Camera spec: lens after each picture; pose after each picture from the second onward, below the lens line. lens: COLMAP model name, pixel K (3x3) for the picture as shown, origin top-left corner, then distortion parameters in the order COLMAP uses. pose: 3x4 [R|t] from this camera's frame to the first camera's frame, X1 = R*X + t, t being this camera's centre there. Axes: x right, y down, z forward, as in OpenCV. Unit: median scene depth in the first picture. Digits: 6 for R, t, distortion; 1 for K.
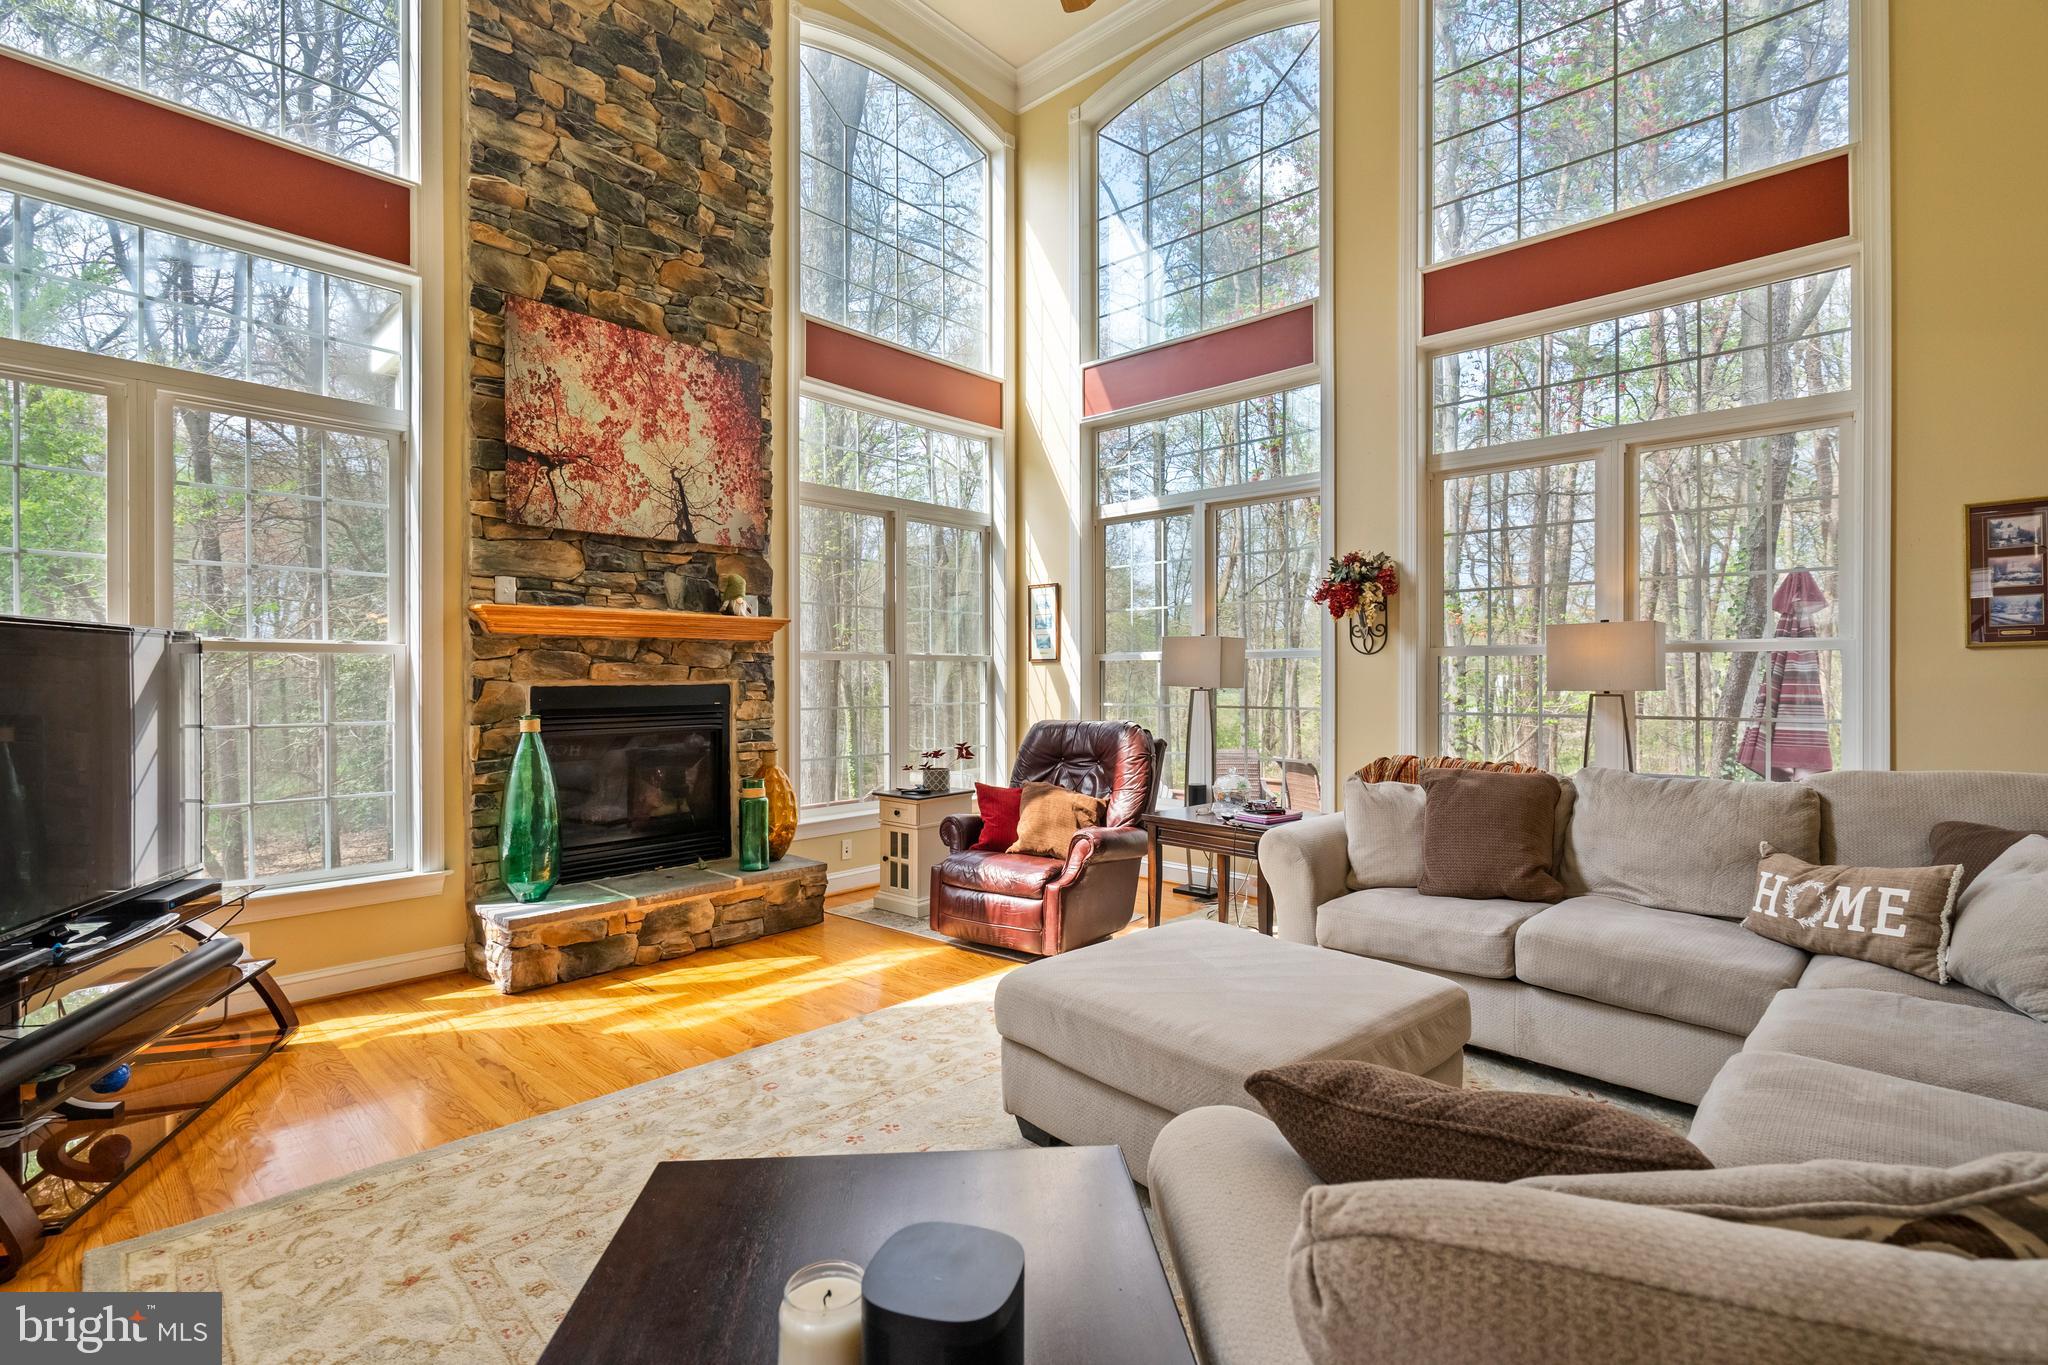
lens RADIAL K [[937.6, 0, 1010.2], [0, 937.6, 678.4], [0, 0, 1]] dist [-0.000349, 0.000907]
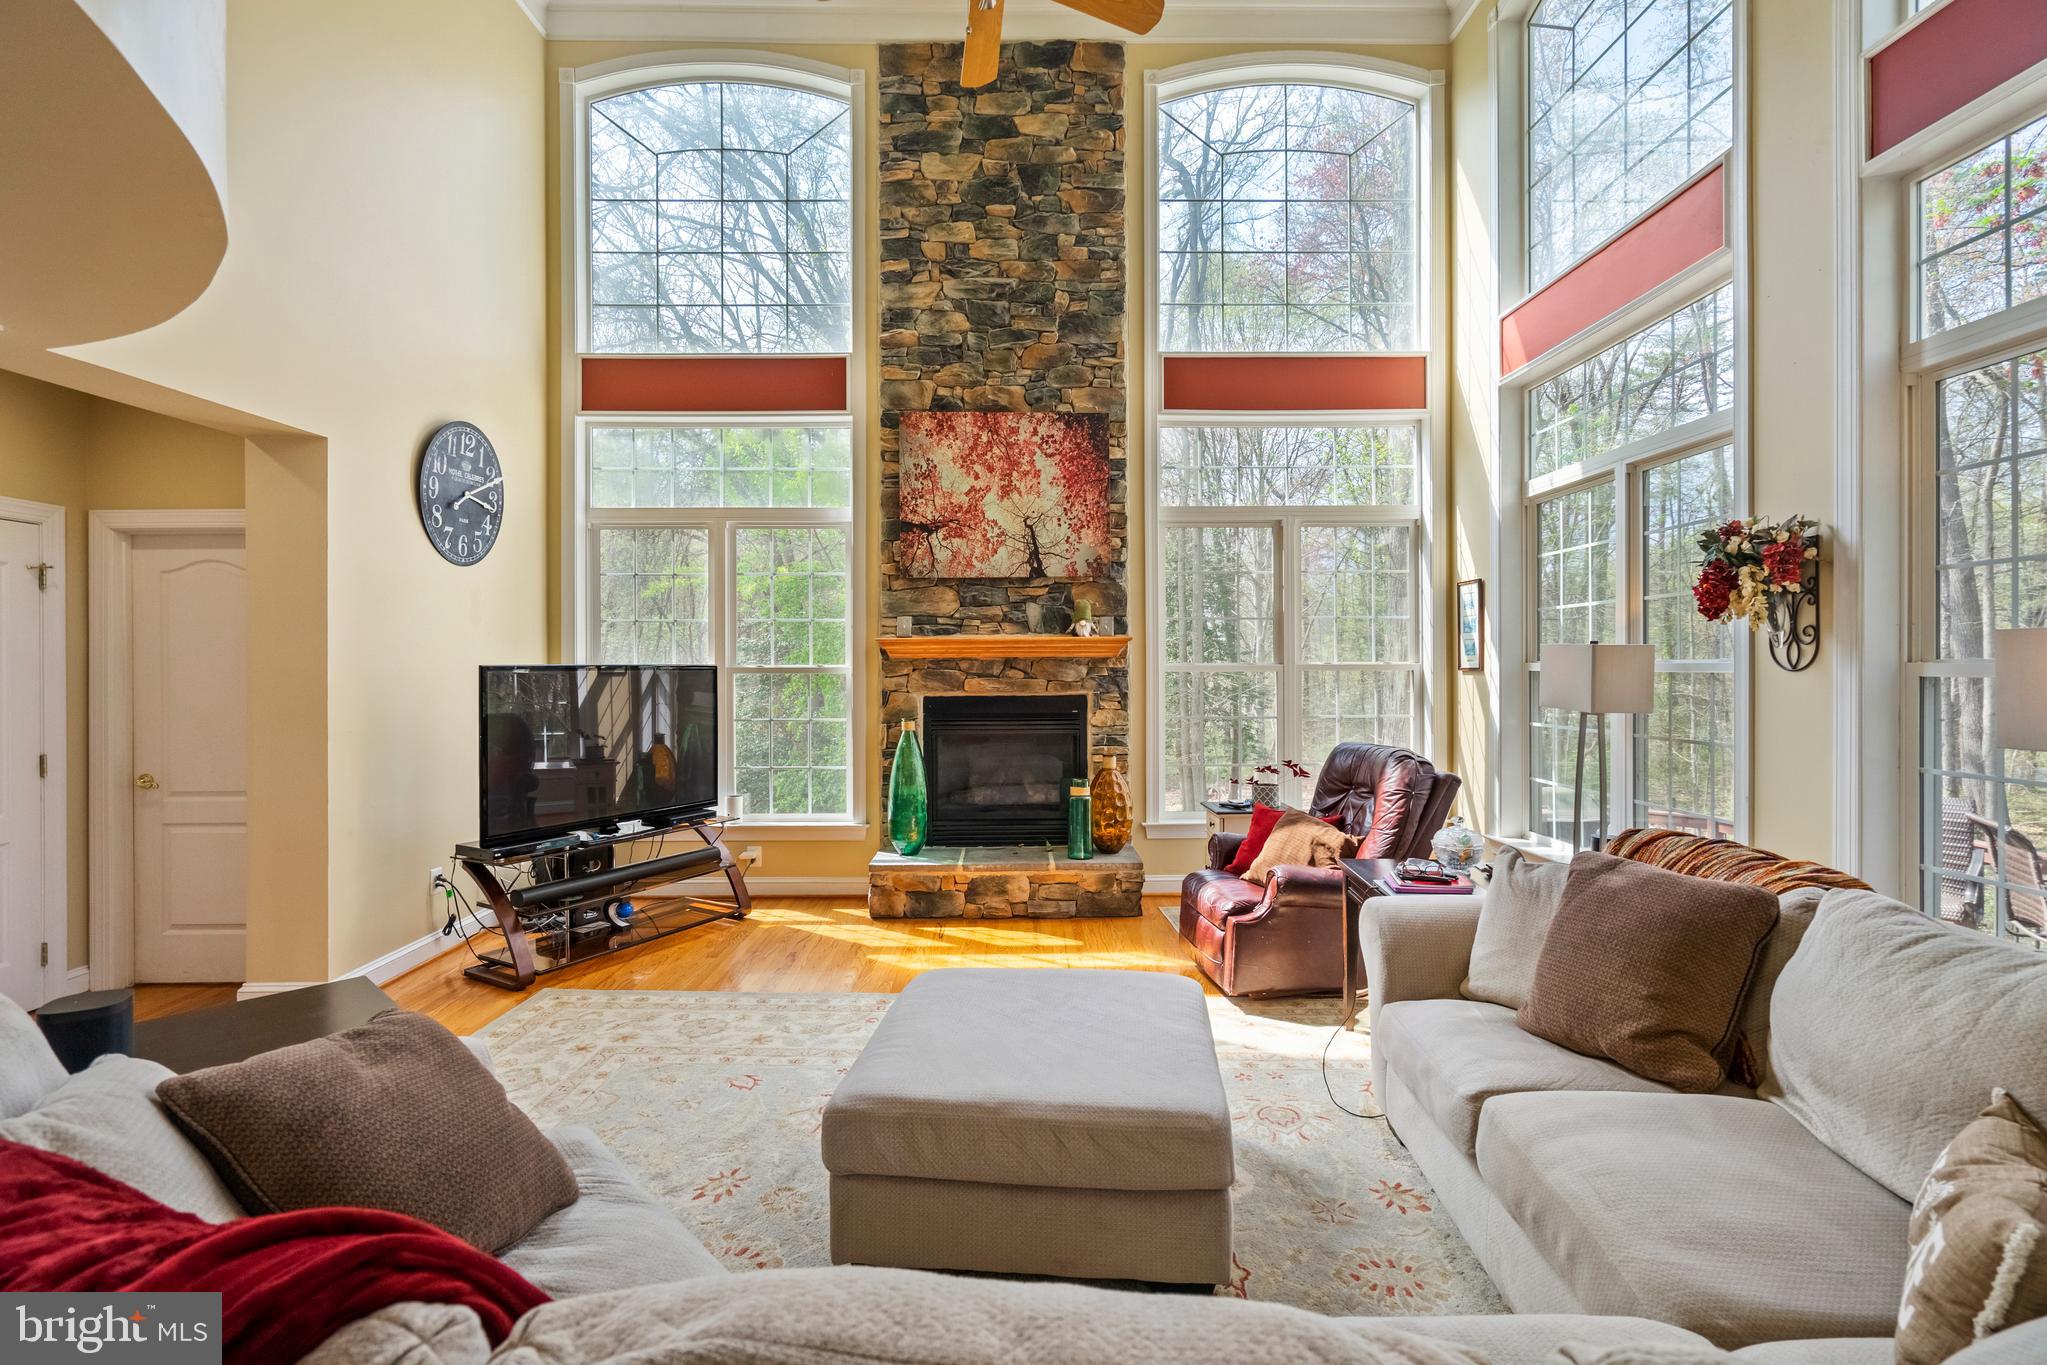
lens RADIAL K [[921.7, 0, 1026.3], [0, 921.7, 663.9], [0, 0, 1]] dist [-0.006912, -0.000071]
pose [[0.687141, -0.003301, -0.726517, 0.517480], [0.001636, 0.999994, -0.002997, -0.031504], [0.726522, 0.000871, 0.687142, 0.183068]]
